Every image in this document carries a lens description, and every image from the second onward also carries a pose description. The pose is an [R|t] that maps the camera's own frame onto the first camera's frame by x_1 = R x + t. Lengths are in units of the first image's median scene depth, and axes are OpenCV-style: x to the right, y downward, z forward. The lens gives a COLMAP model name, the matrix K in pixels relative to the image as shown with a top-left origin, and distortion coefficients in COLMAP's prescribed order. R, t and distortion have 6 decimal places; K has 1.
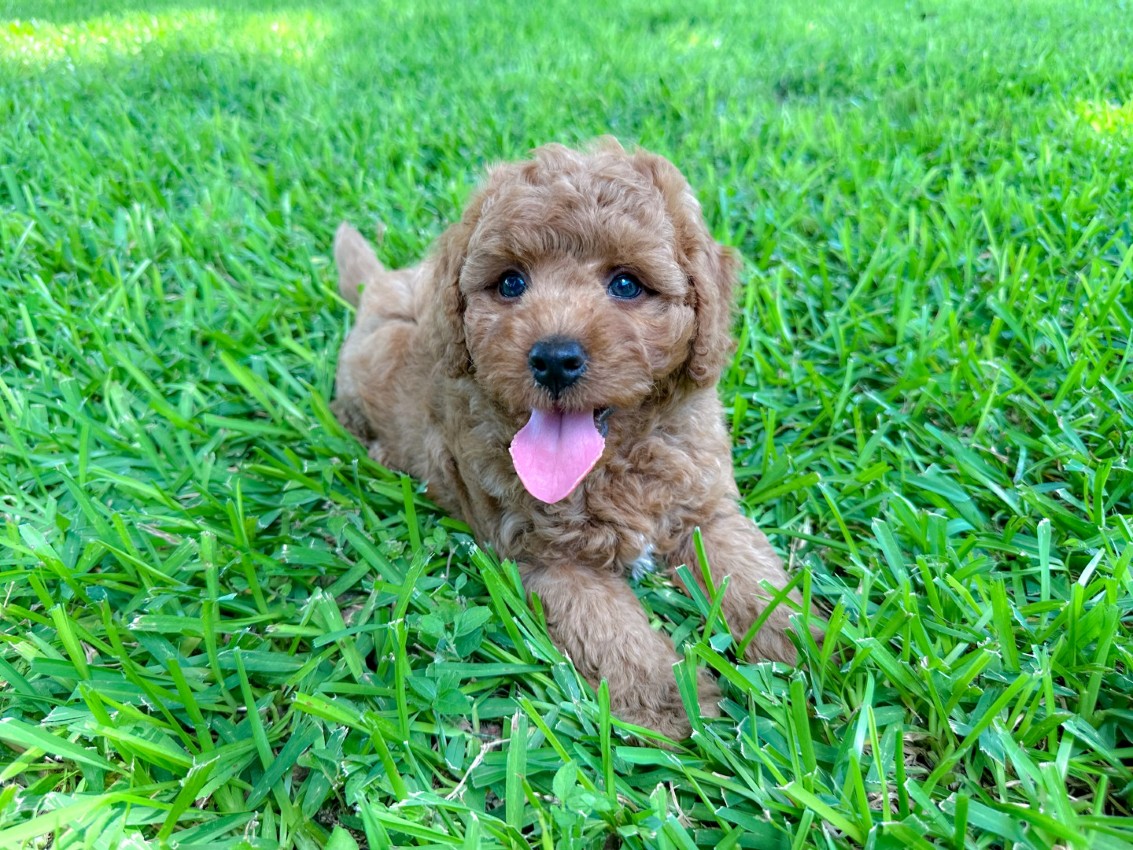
lens RADIAL K [[898.7, 0, 566.5], [0, 898.7, 425.0], [0, 0, 1]] dist [-0.003862, -0.006269]
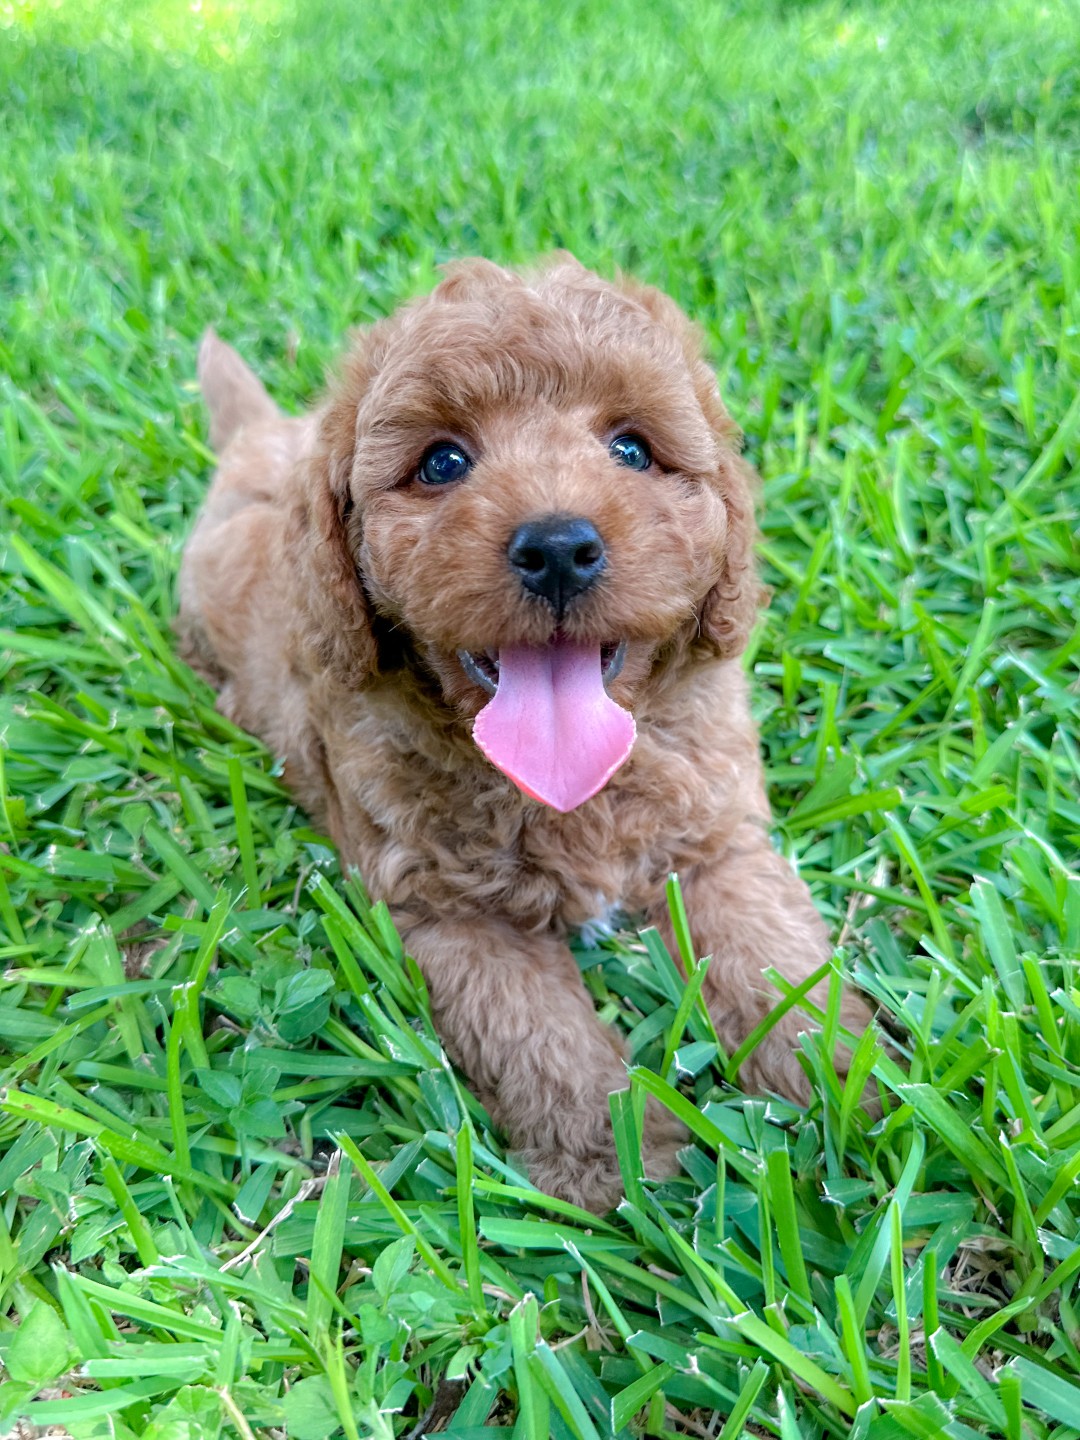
lens RADIAL K [[1335.4, 0, 540.0], [0, 1335.4, 720.0], [0, 0, 1]] dist [-0.018034, 0.005136]
pose [[0.991548, 0.065942, -0.111730, 0.122978], [-0.056450, 0.994687, 0.086089, -0.052516], [0.116813, -0.079054, 0.990003, 0.071174]]
